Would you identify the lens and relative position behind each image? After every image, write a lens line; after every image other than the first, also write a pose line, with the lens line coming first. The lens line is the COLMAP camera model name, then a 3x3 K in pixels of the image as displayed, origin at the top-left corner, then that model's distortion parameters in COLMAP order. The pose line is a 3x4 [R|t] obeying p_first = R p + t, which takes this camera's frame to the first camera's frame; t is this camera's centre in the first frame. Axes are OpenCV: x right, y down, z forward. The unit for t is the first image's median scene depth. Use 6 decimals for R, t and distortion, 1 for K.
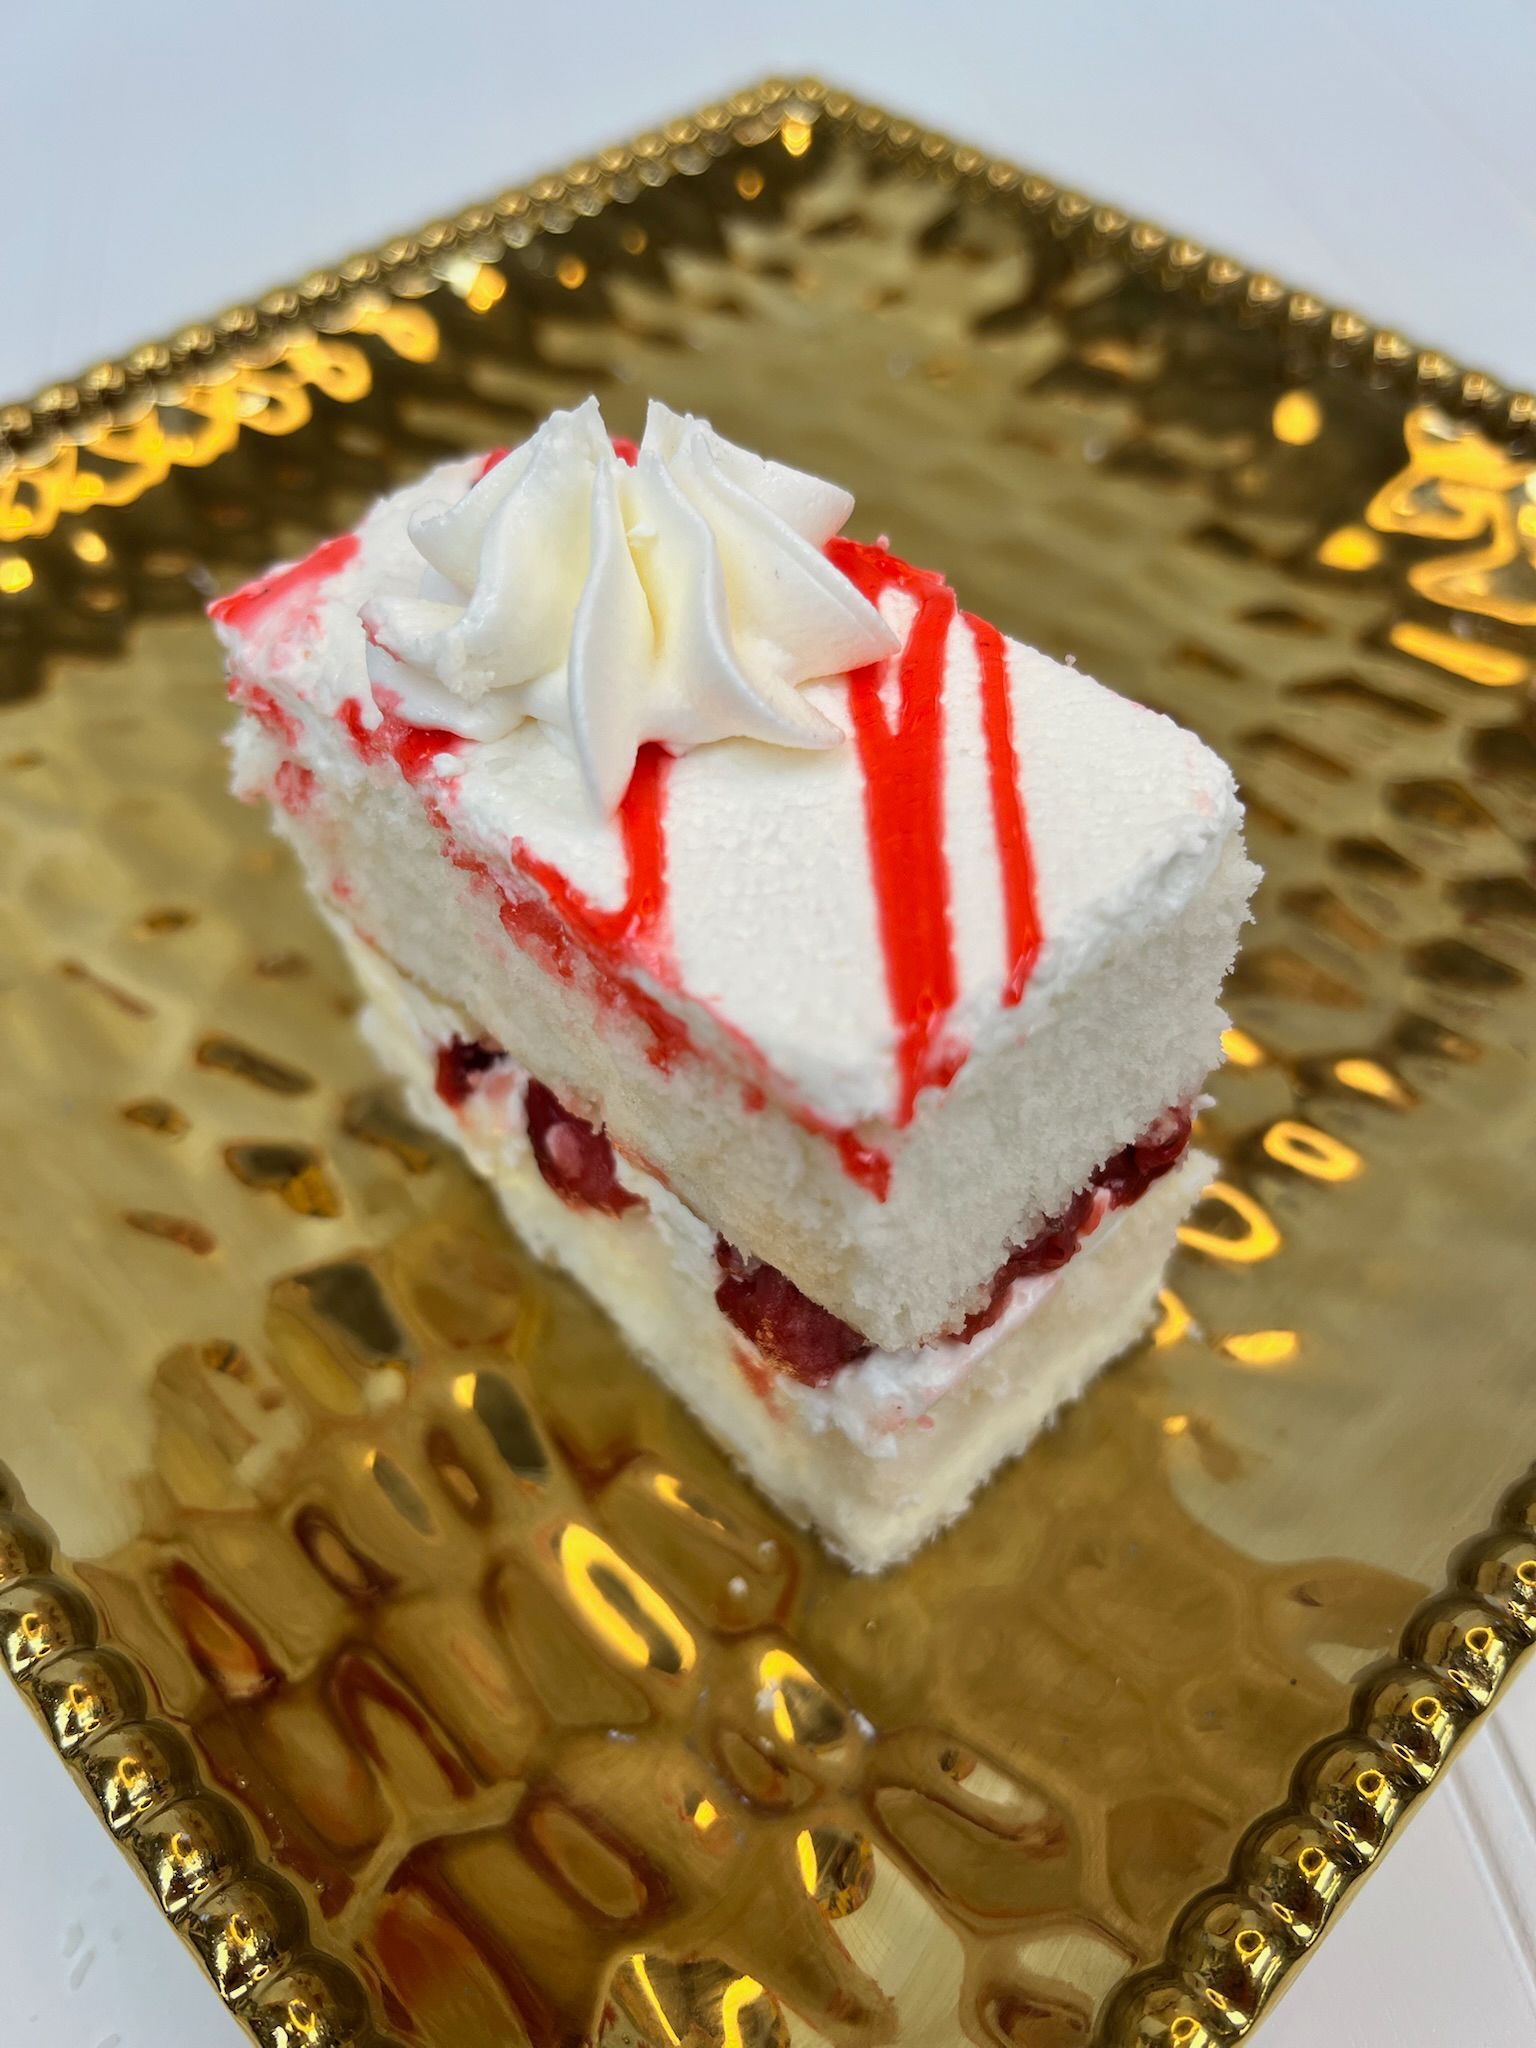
lens RADIAL K [[1600.5, 0, 761.5], [0, 1600.5, 997.4], [0, 0, 1]] dist [-0.010031, -0.003518]
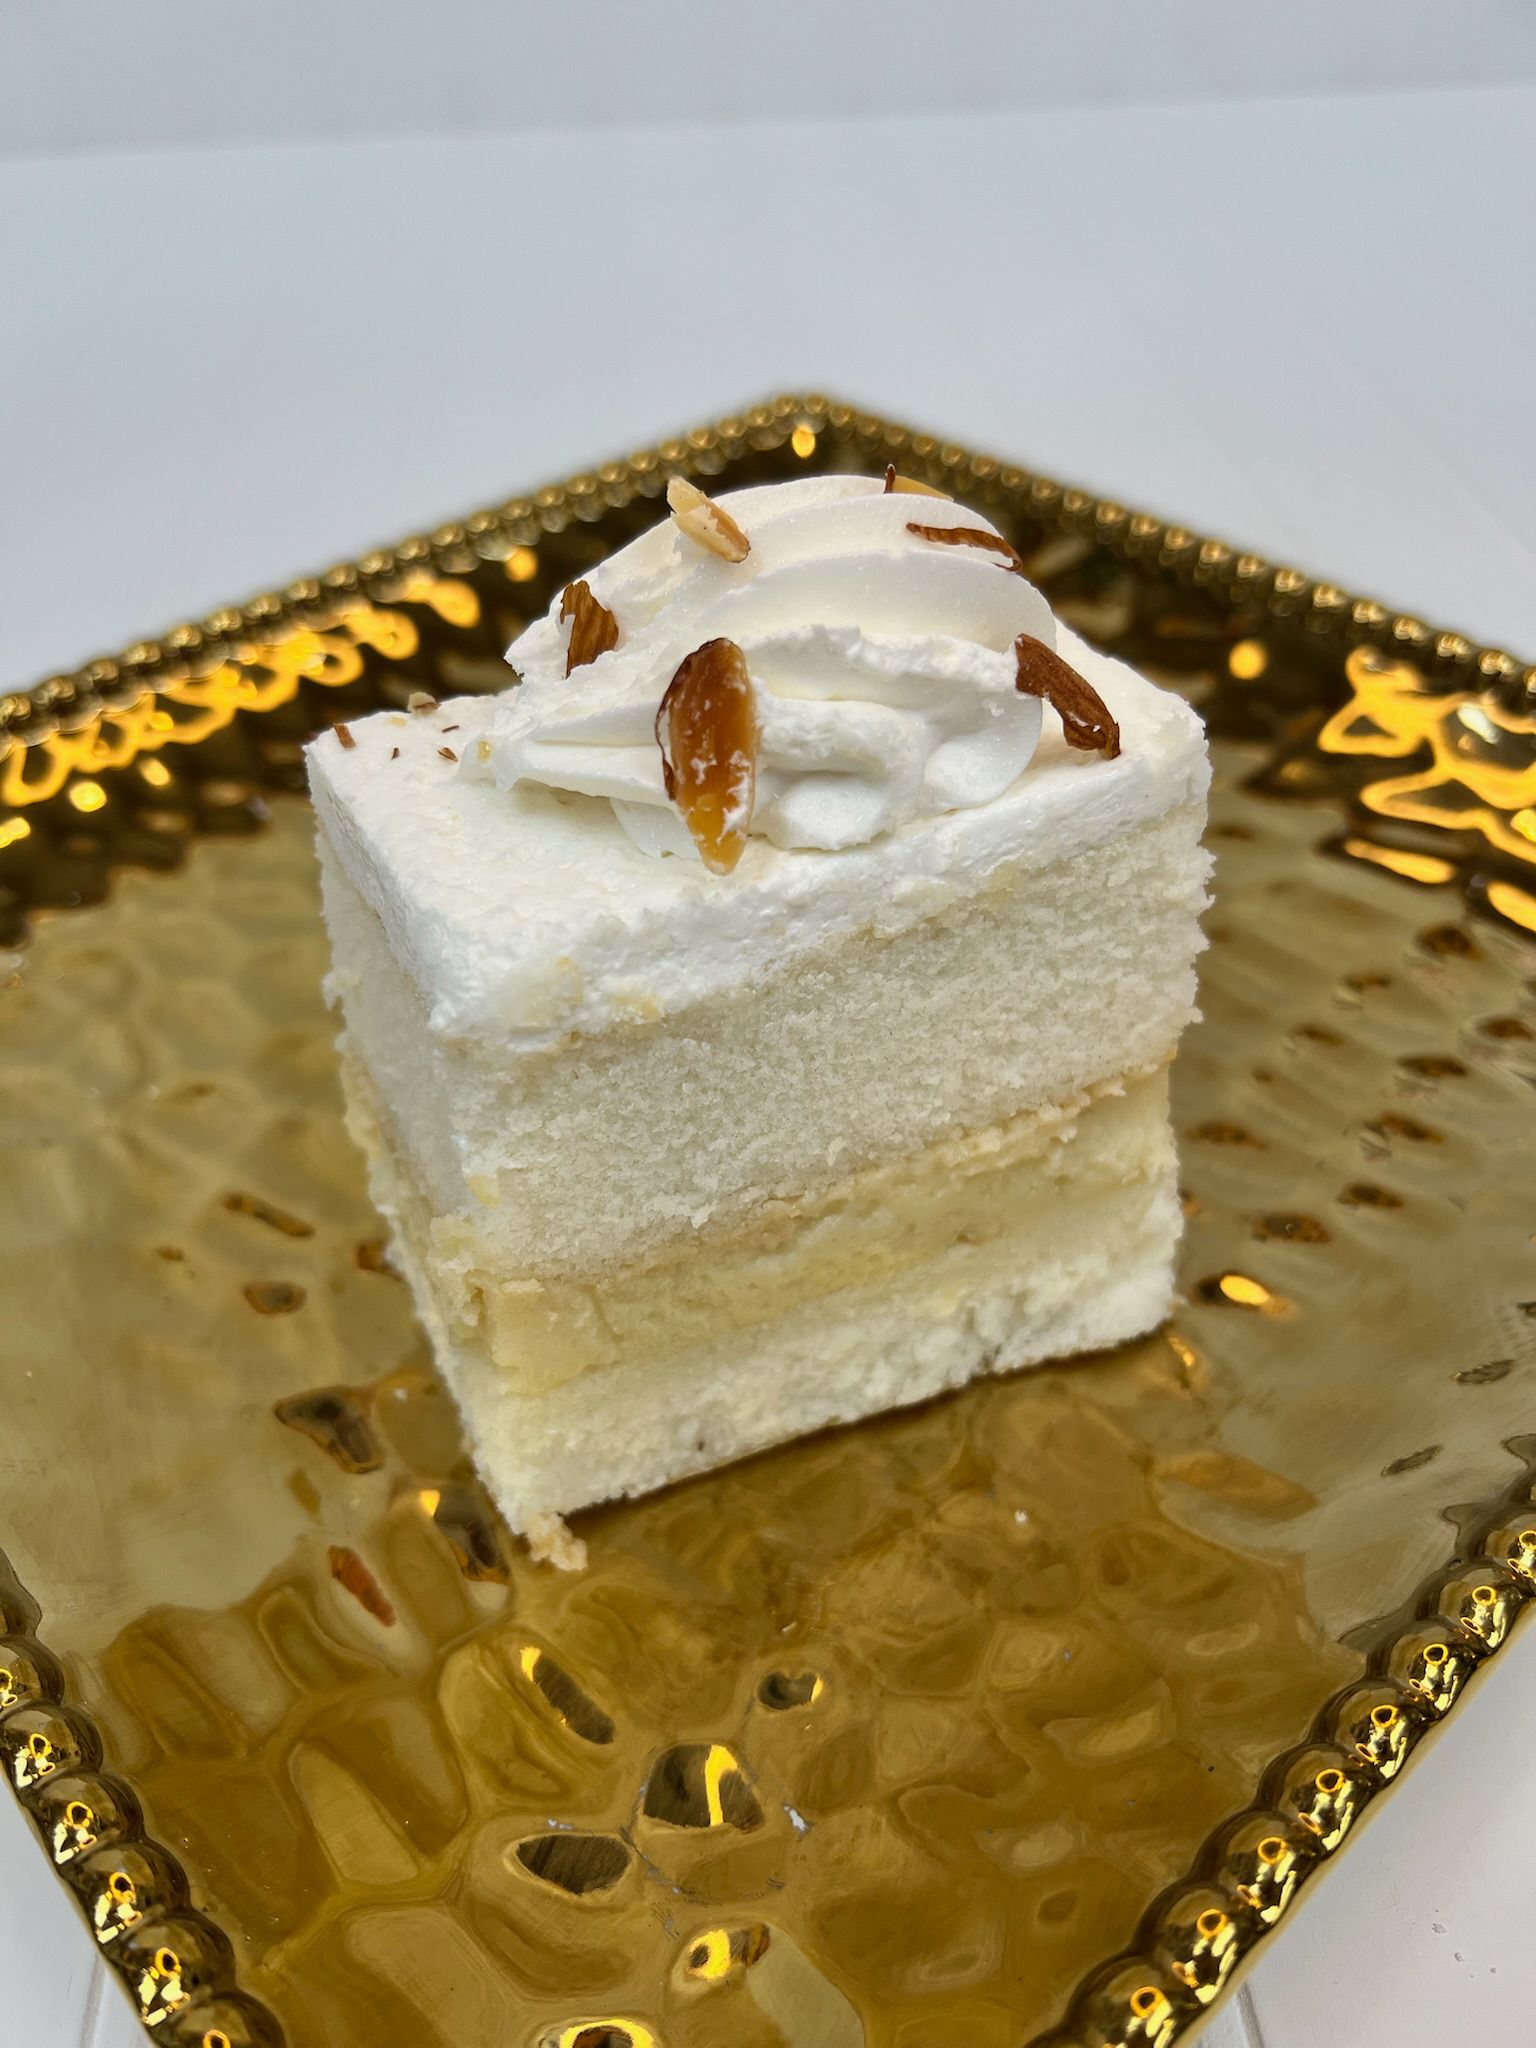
lens RADIAL K [[1600.5, 0, 761.5], [0, 1600.5, 997.4], [0, 0, 1]] dist [-0.010031, -0.003518]
pose [[0.998926, -0.003019, -0.046238, 0.051058], [-0.005625, 0.982590, -0.185700, 0.071956], [0.045993, 0.185760, 0.981518, -0.054595]]
